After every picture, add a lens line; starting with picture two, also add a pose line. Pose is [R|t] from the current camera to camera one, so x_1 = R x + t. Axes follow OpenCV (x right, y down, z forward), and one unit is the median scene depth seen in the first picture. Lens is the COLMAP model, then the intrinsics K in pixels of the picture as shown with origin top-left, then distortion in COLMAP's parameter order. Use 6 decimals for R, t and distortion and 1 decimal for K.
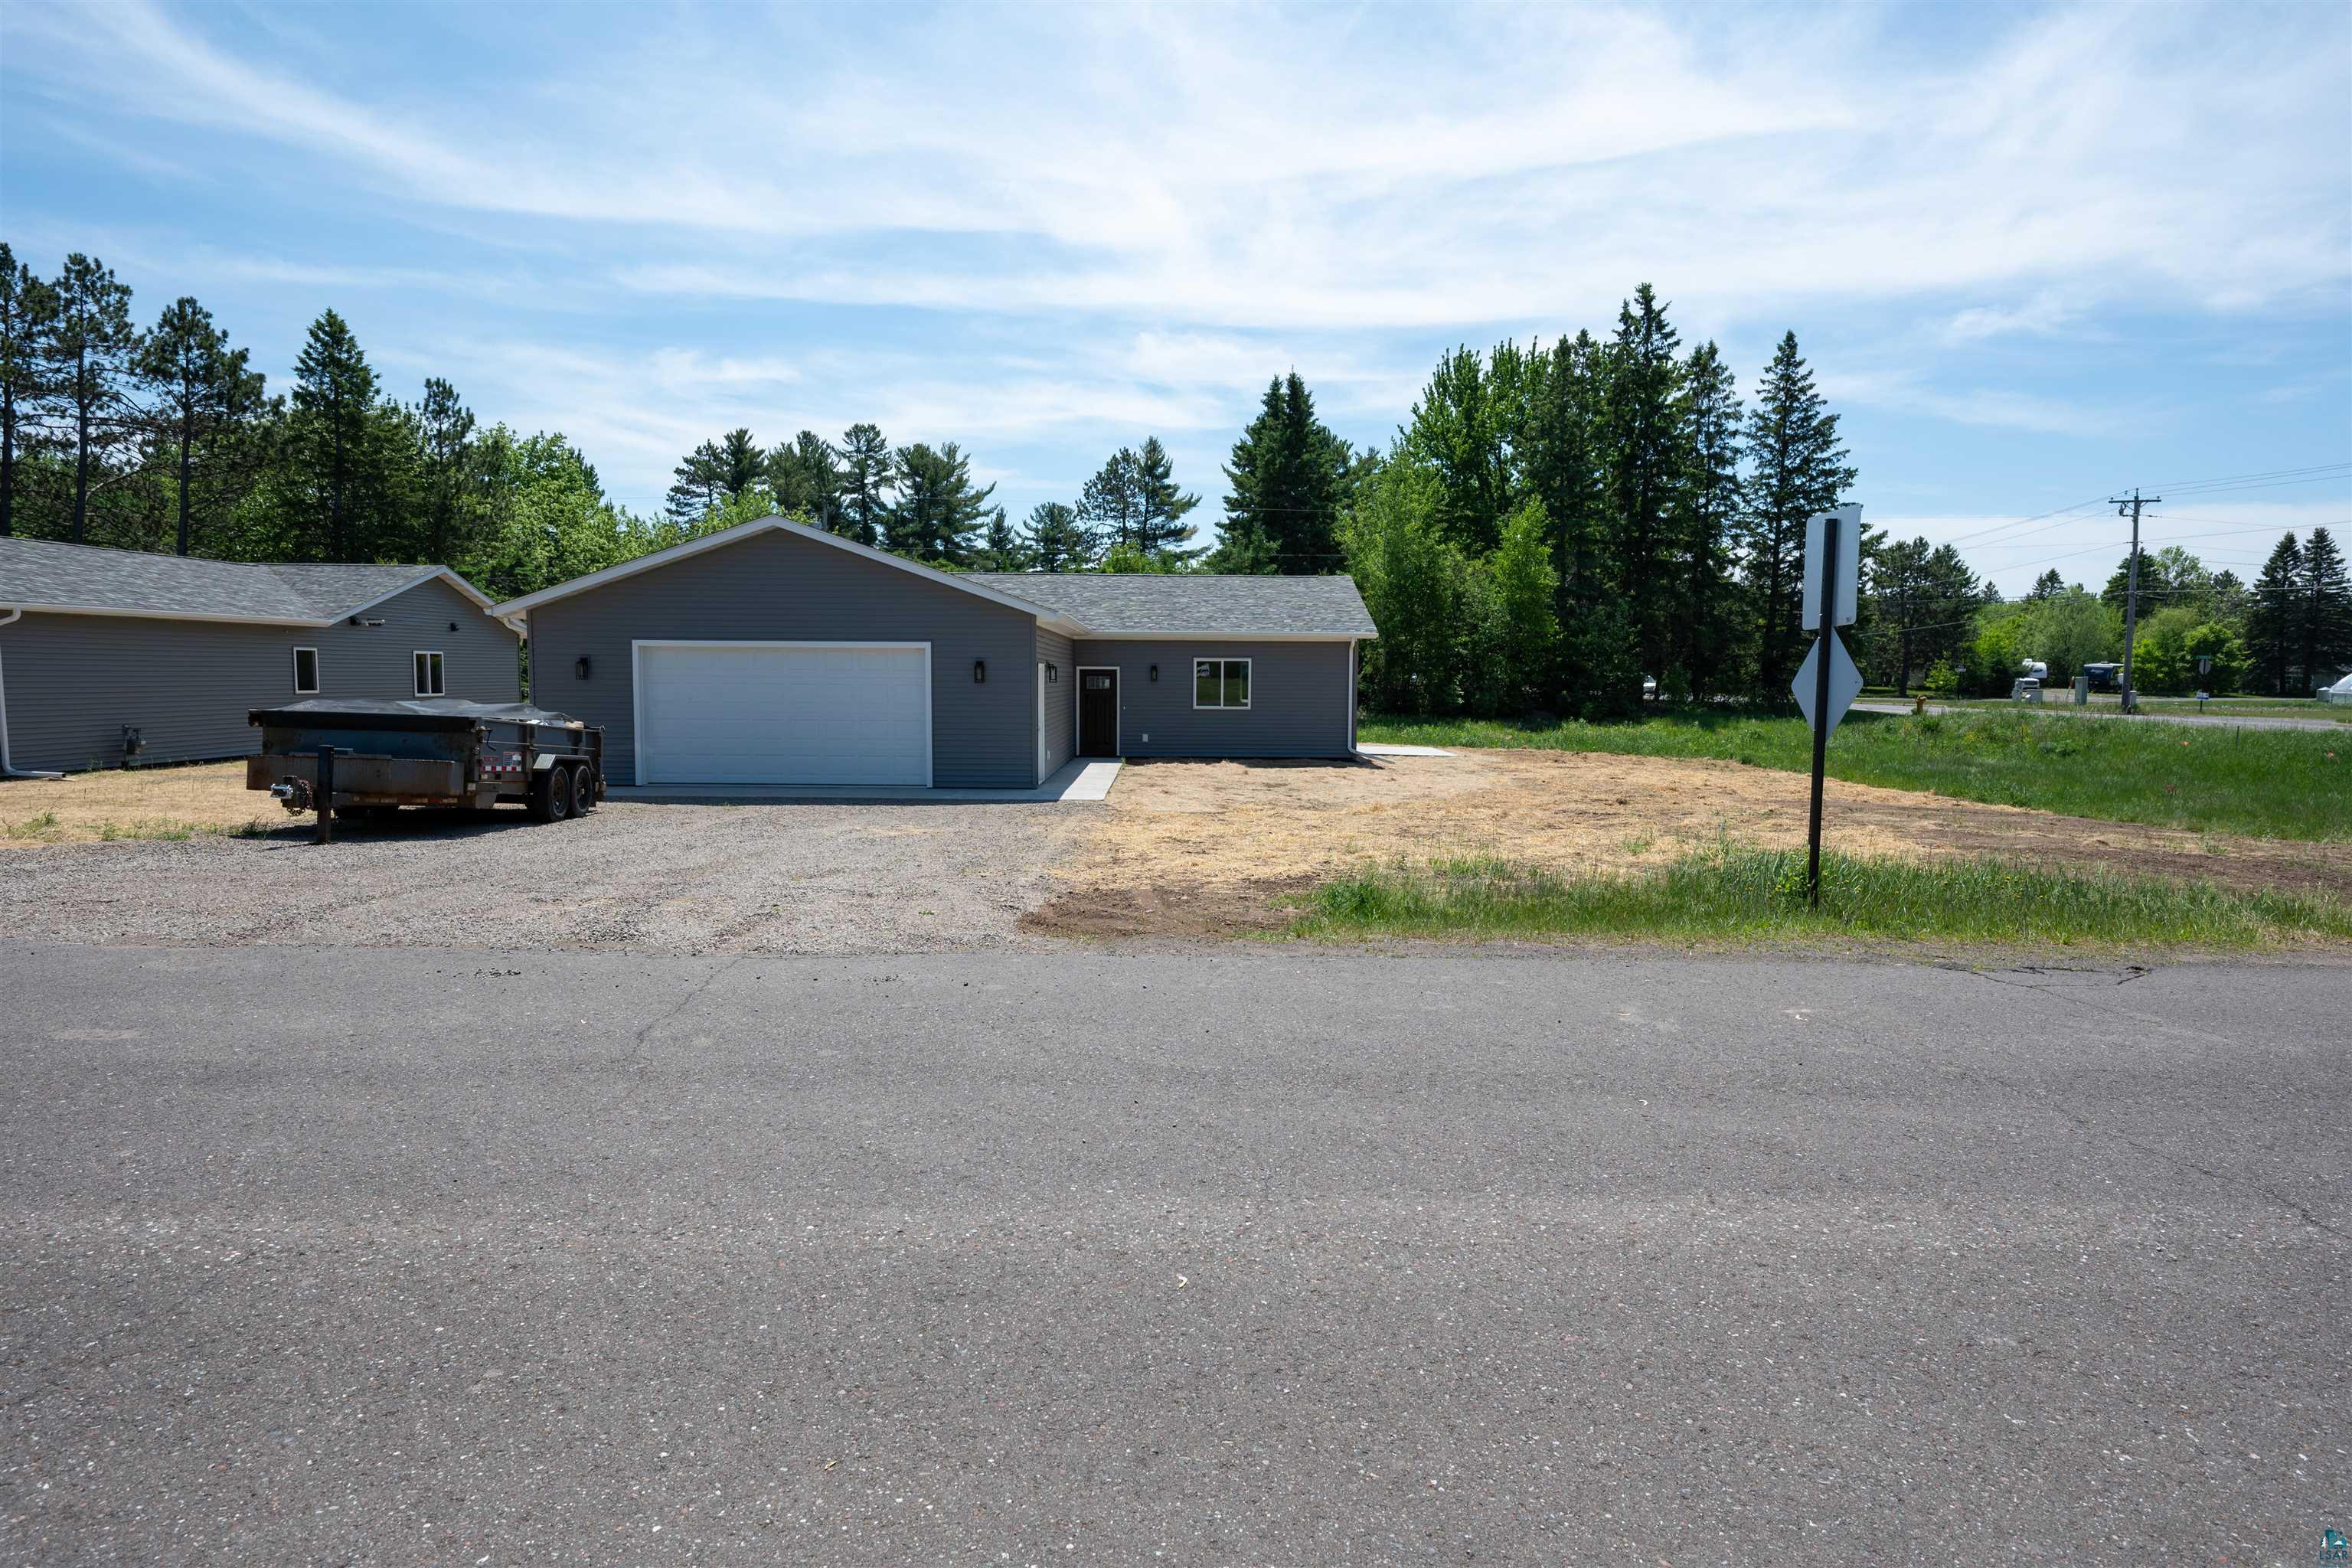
lens RADIAL K [[1310.5, 0, 1203.6], [0, 1310.5, 777.4], [0, 0, 1]] dist [-0.004225, 0.000249]
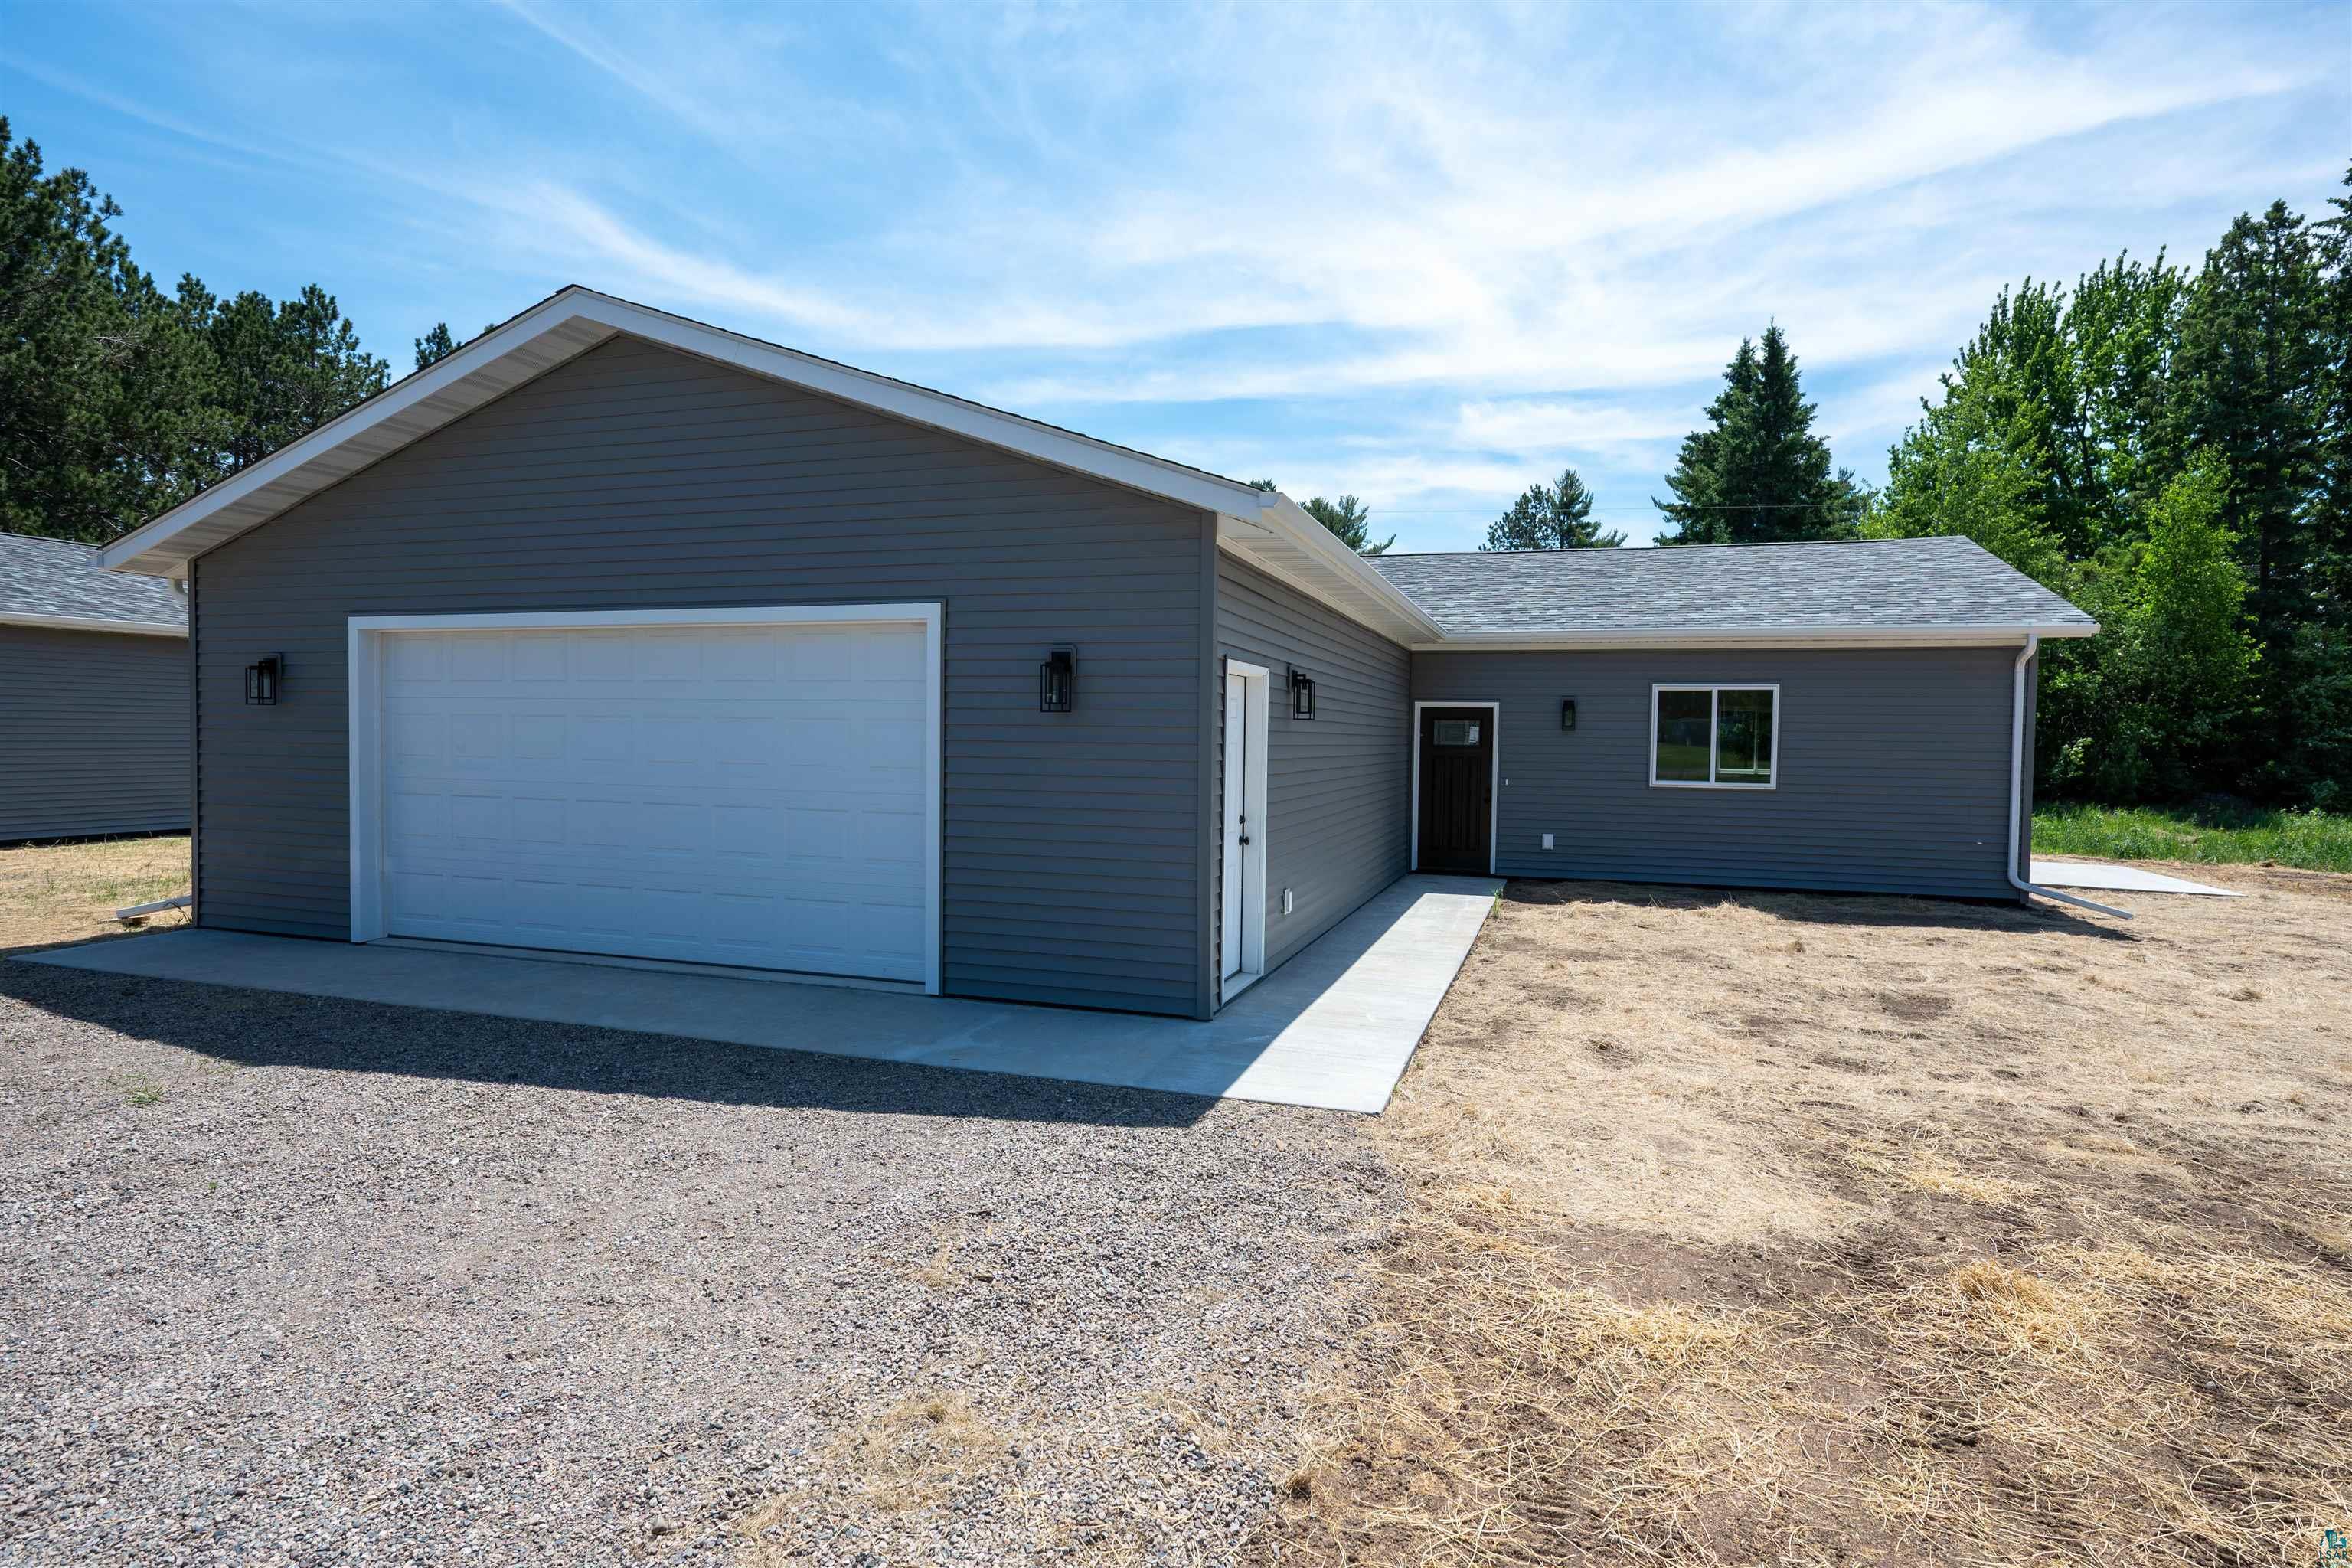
lens RADIAL K [[1228.3, 0, 1179.7], [0, 1228.3, 796.5], [0, 0, 1]] dist [-0.001135, -0.002760]
pose [[0.942381, 0.022378, -0.333791, -0.010579], [-0.033502, 0.999057, -0.027606, -0.015642], [0.332859, 0.037198, 0.942243, 0.263800]]
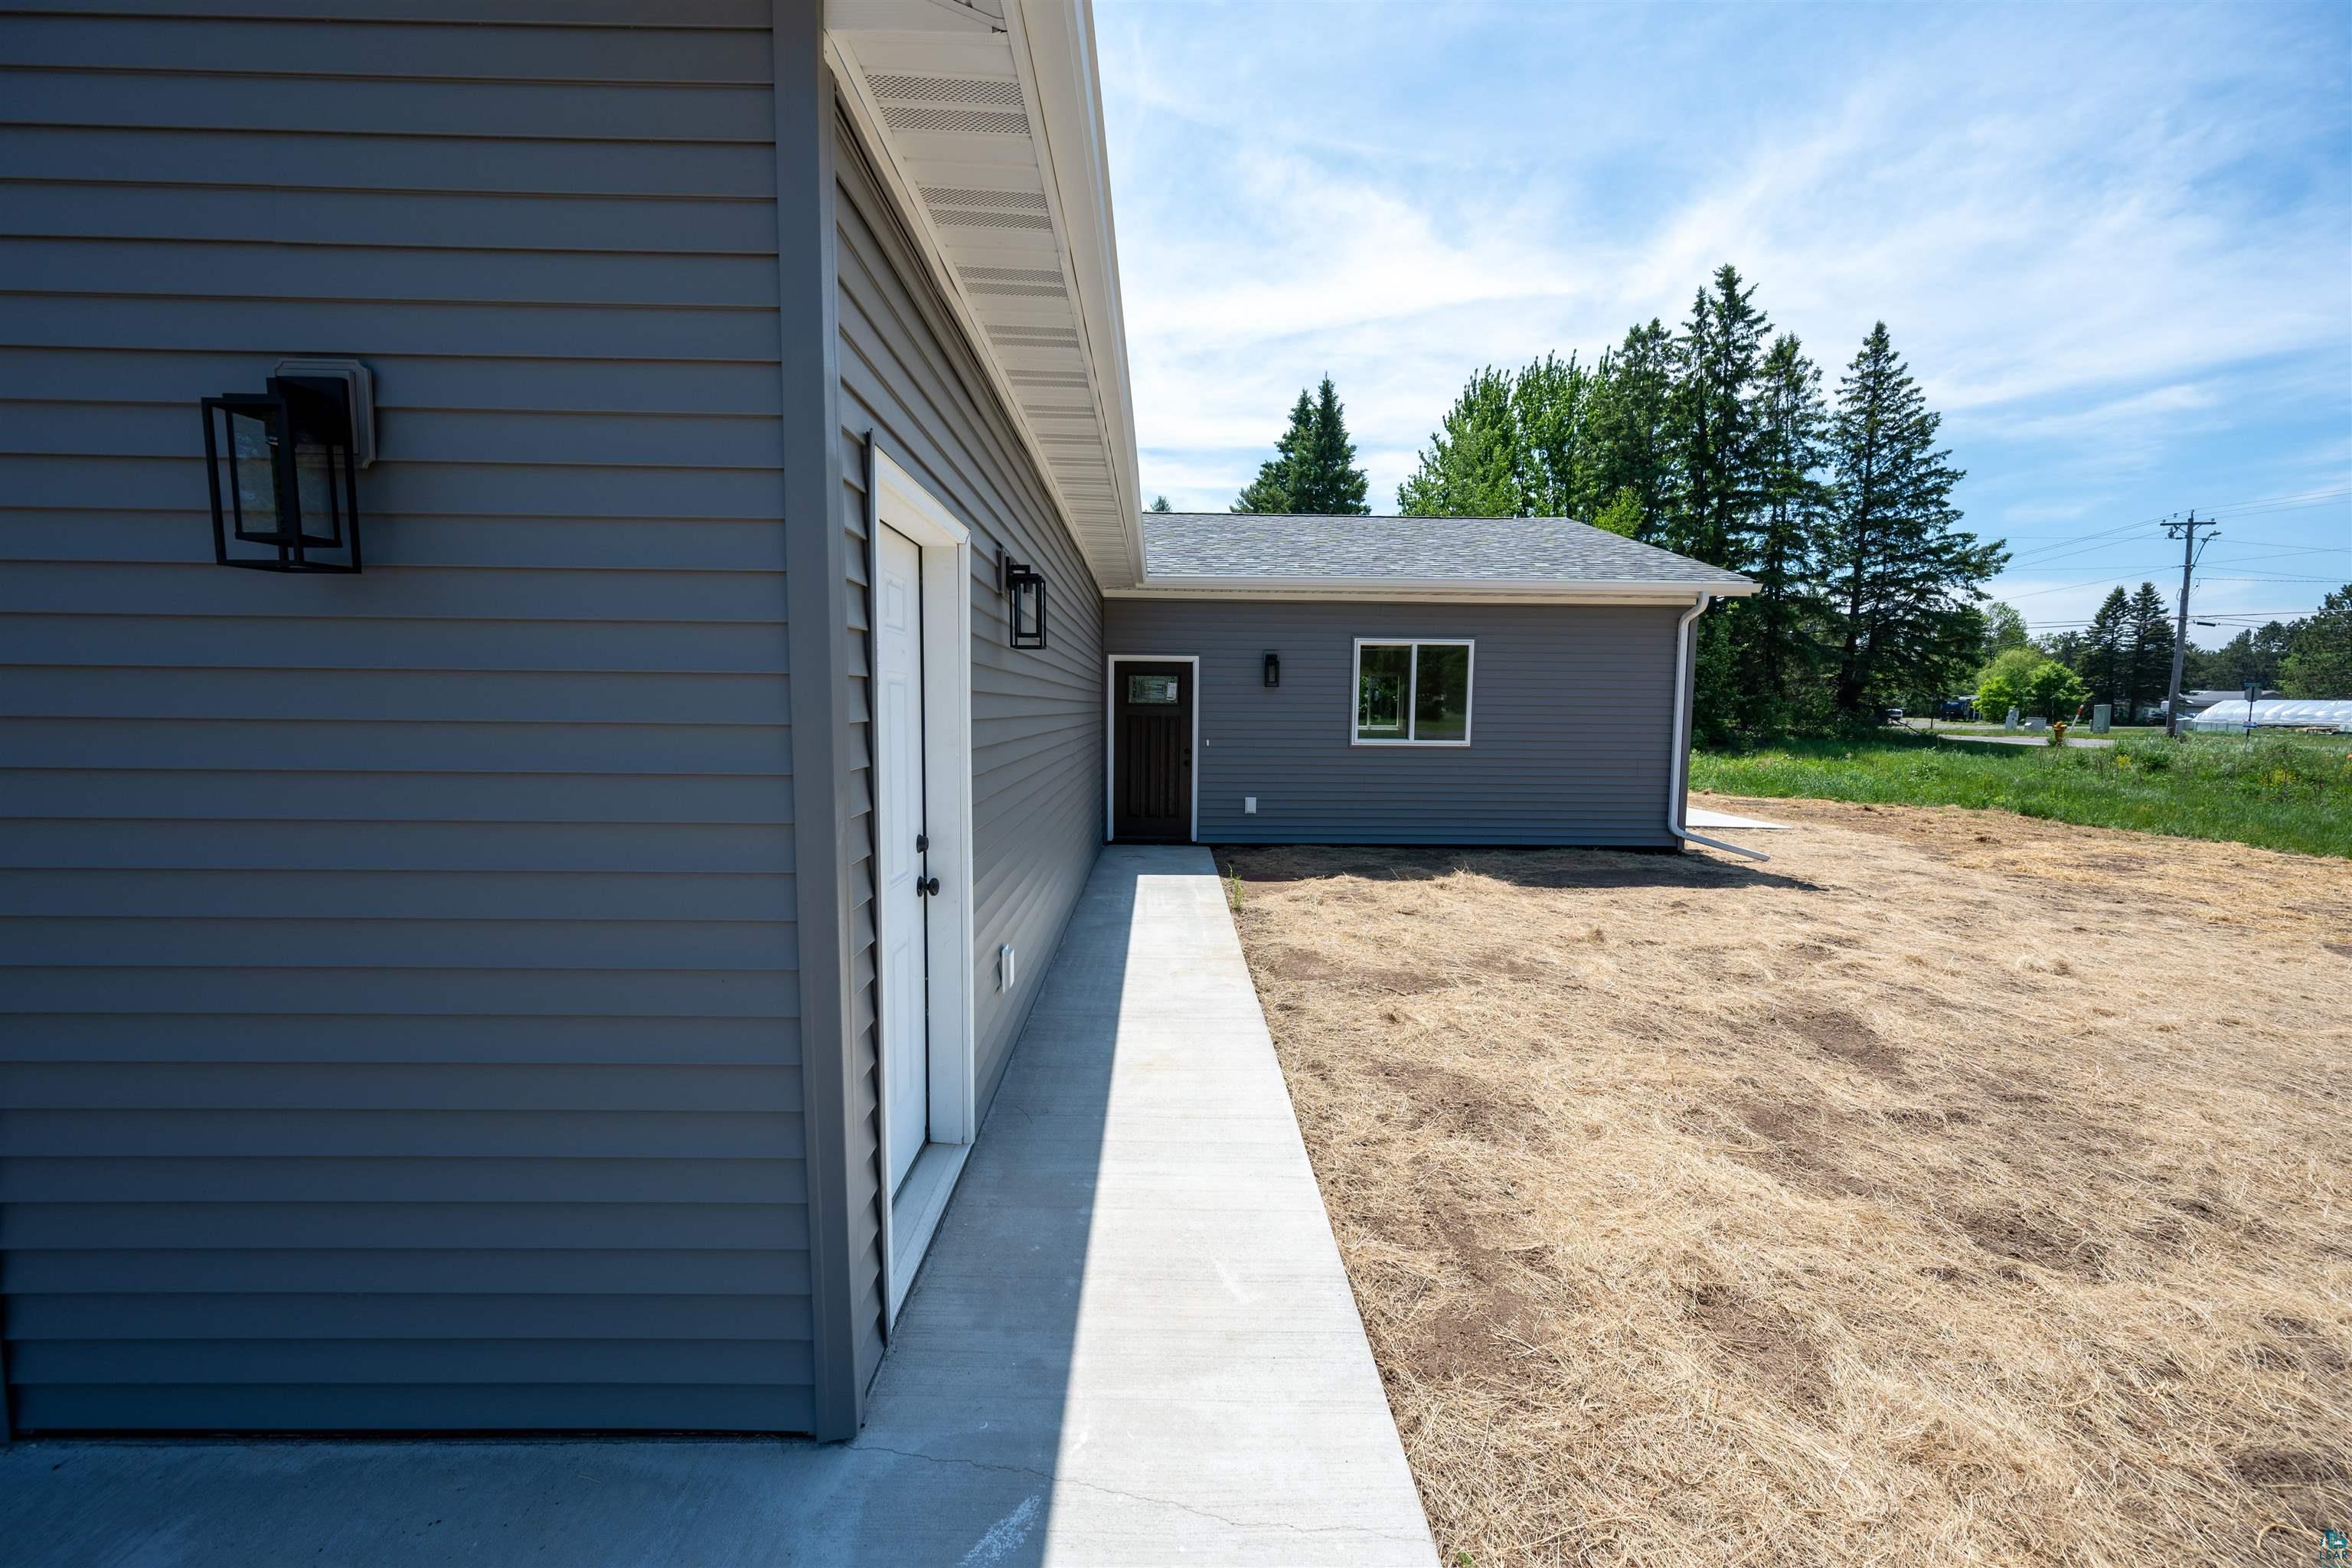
lens RADIAL K [[925.5, 0, 1178.6], [0, 925.5, 794.5], [0, 0, 1]] dist [-0.000779, -0.000324]
pose [[0.999982, 0.002808, -0.005320, -0.036419], [-0.002728, 0.999883, 0.015066, -0.020679], [0.005361, -0.015052, 0.999872, 0.348176]]
